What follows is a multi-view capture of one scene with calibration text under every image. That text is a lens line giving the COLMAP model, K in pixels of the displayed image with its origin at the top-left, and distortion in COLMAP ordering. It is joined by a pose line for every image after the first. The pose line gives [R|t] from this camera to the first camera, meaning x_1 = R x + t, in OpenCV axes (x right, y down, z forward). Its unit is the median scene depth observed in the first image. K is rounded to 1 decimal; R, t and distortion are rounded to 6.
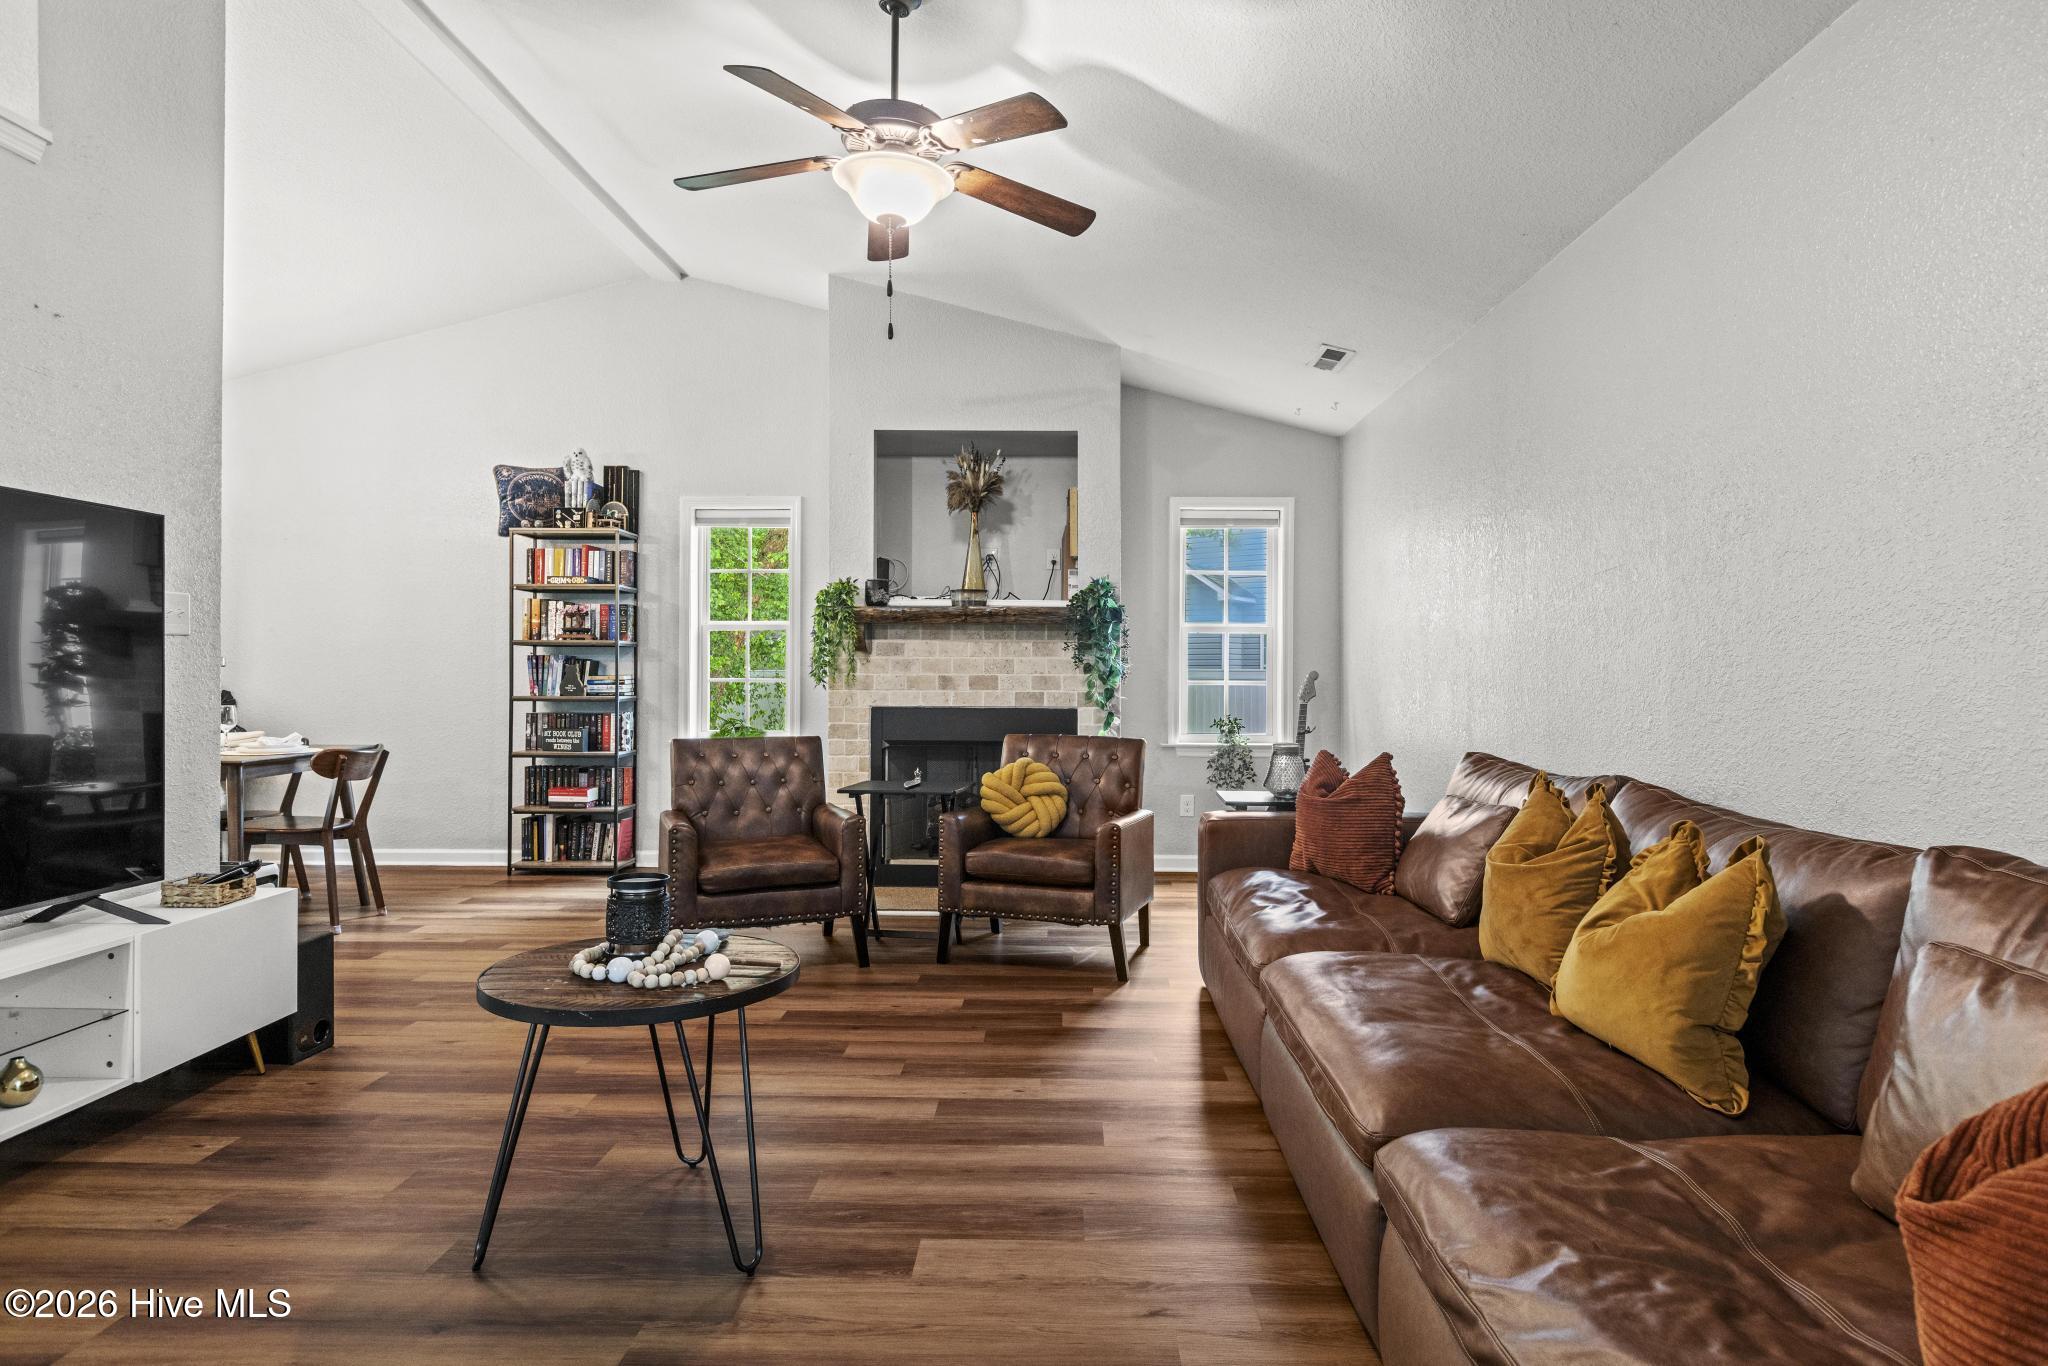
lens RADIAL K [[1134.1, 0, 1038.6], [0, 1134.1, 659.3], [0, 0, 1]] dist [0.001076, 0.000395]
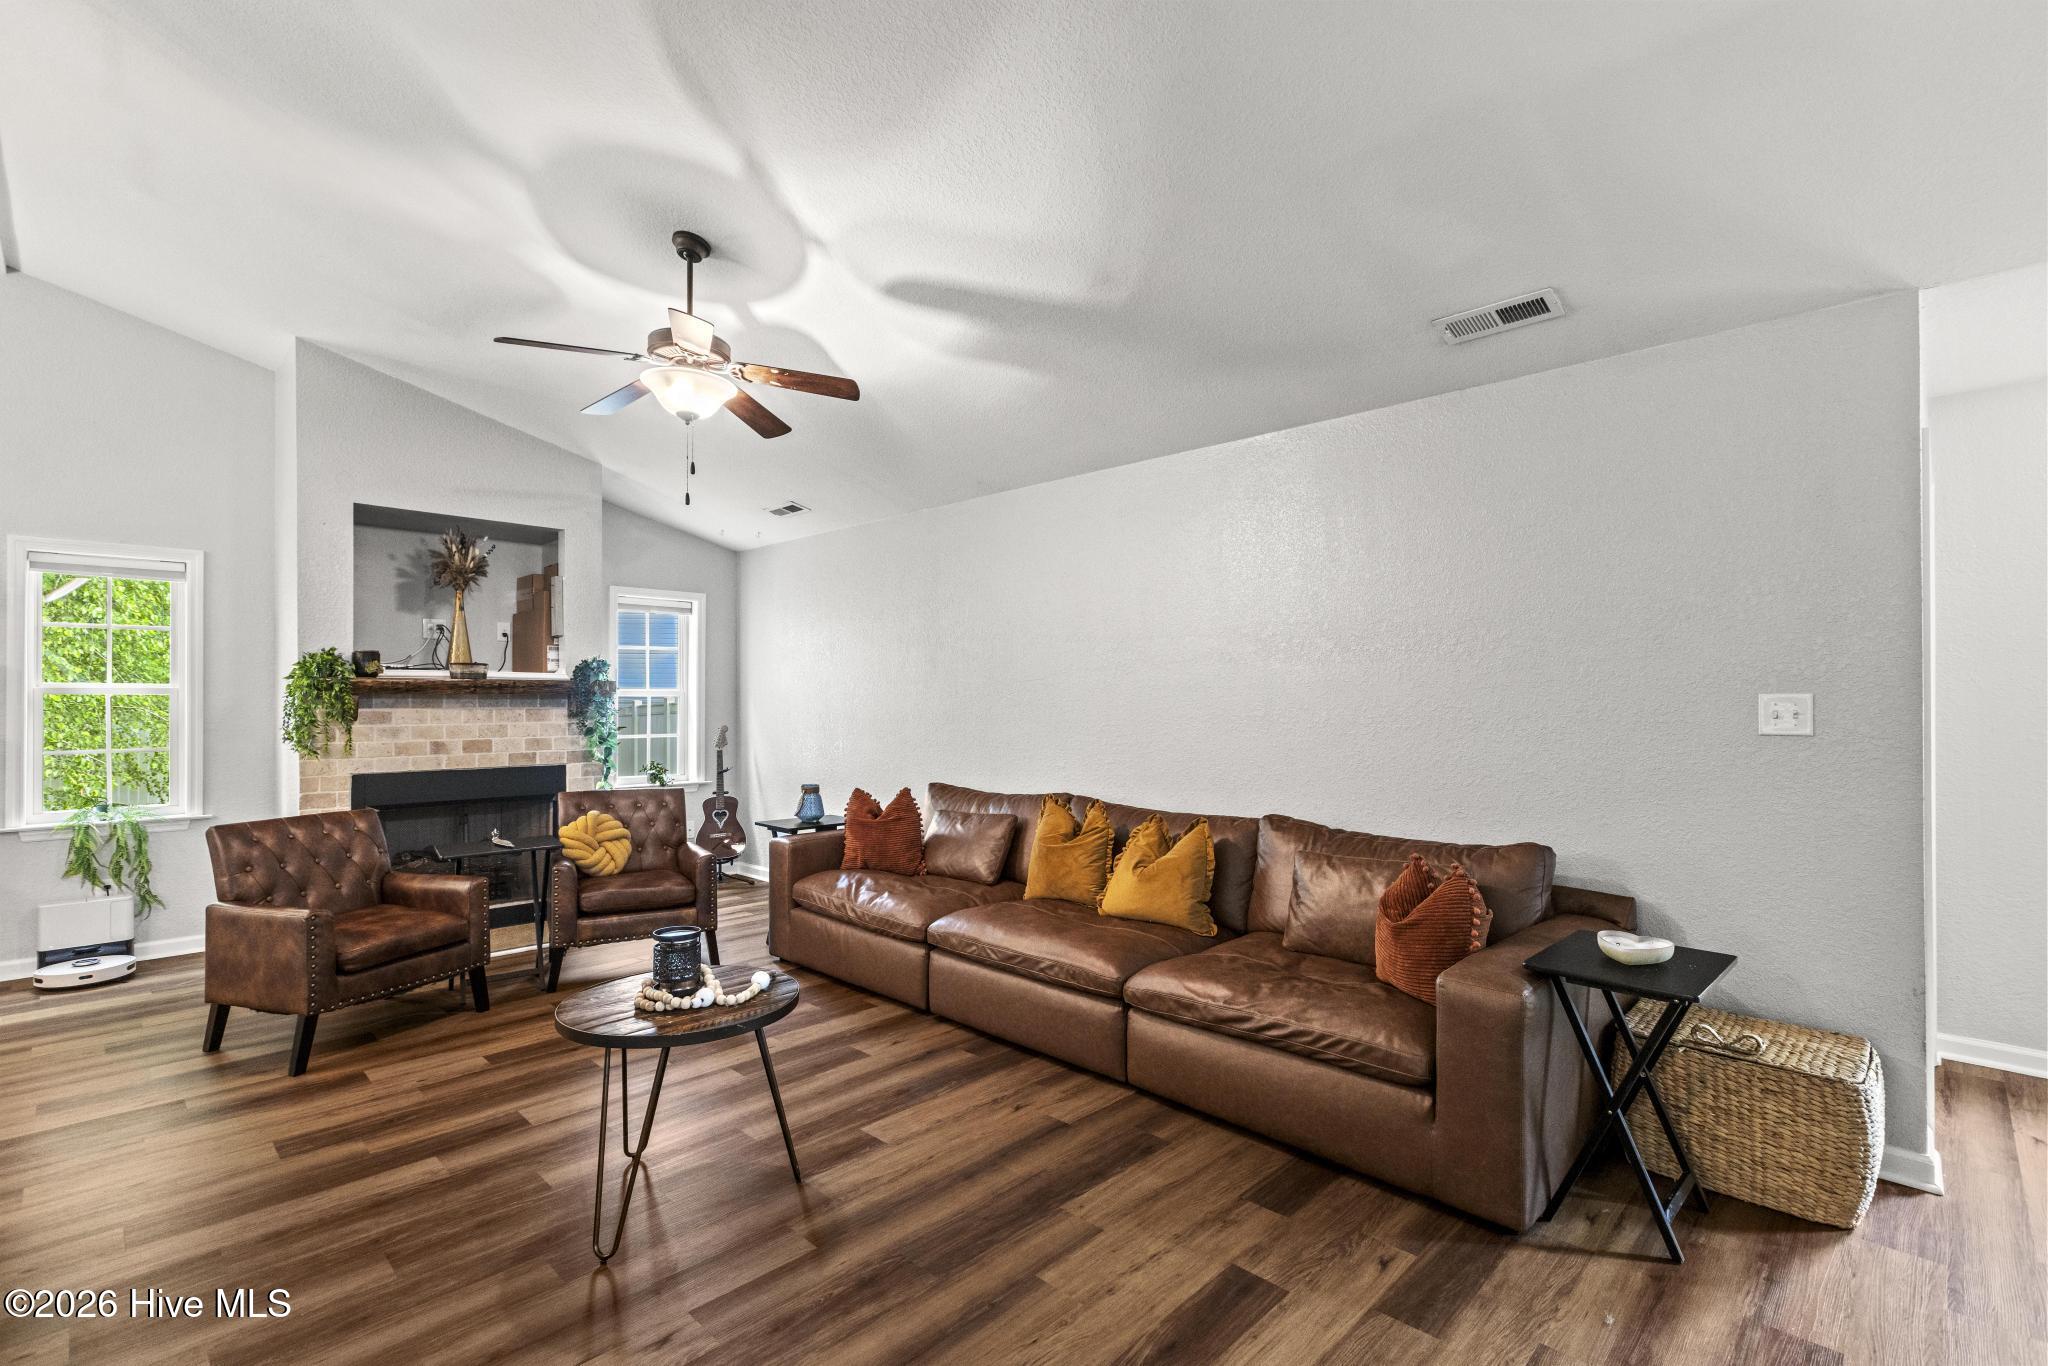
lens RADIAL K [[930.1, 0, 1026.3], [0, 930.1, 692.3], [0, 0, 1]] dist [0.004470, 0.000408]
pose [[0.685733, -0.000011, 0.727854, -0.347144], [-0.002846, 0.999992, 0.002697, -0.036460], [-0.727848, -0.003921, 0.685727, -0.016371]]
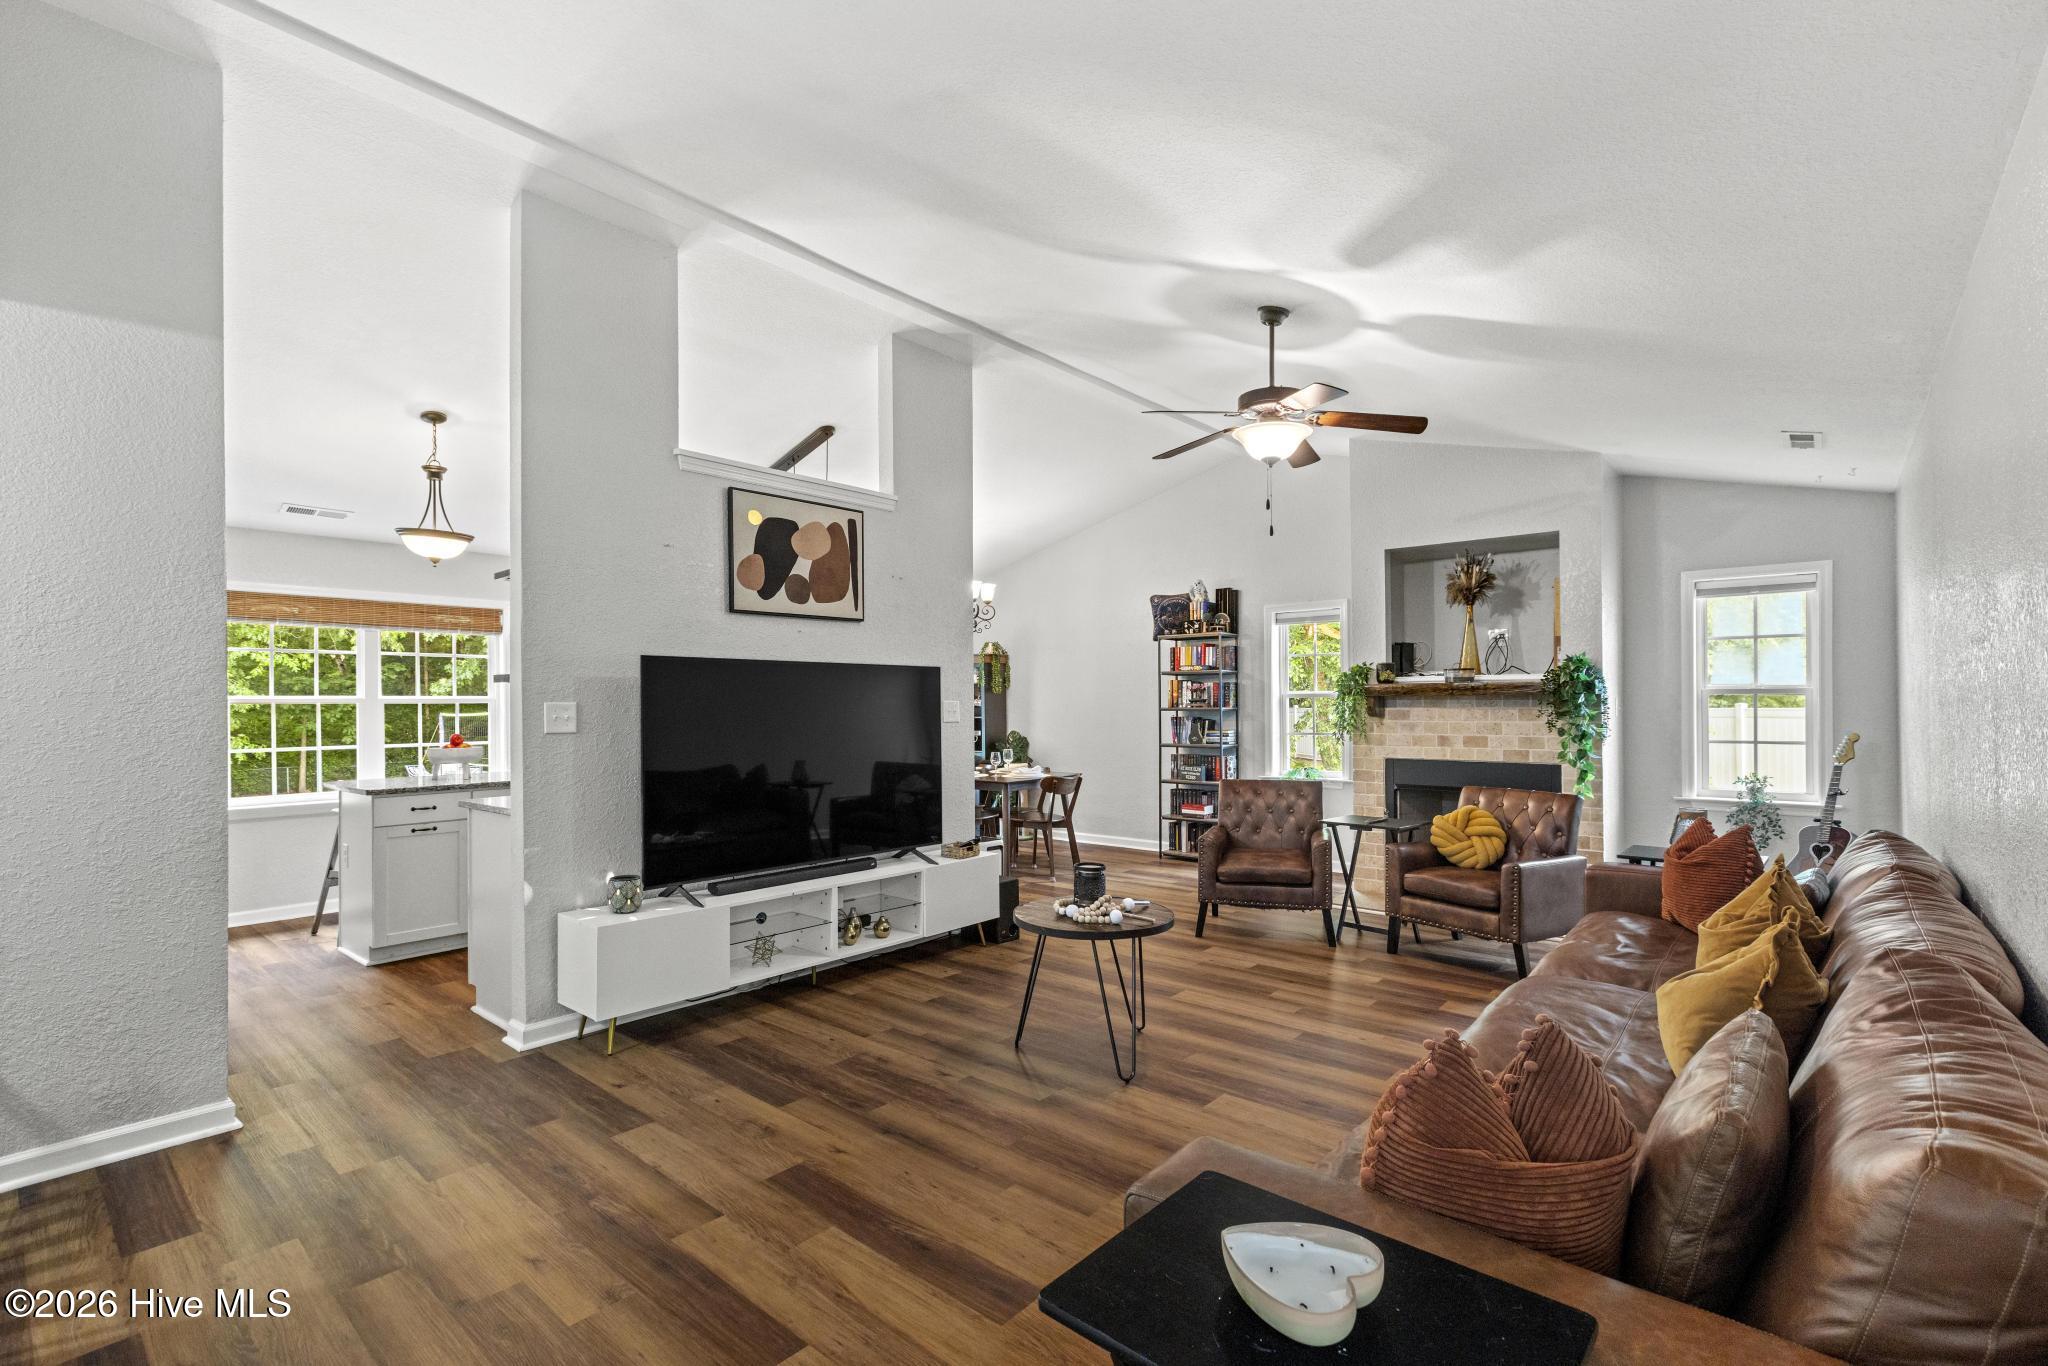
lens RADIAL K [[919.5, 0, 1027.8], [0, 919.5, 698.2], [0, 0, 1]] dist [0.002235, 0.000635]
pose [[0.769806, -0.013319, -0.638139, 0.221995], [0.016588, 0.999862, -0.000859, -0.034793], [0.638063, -0.009924, 0.769921, -0.099093]]
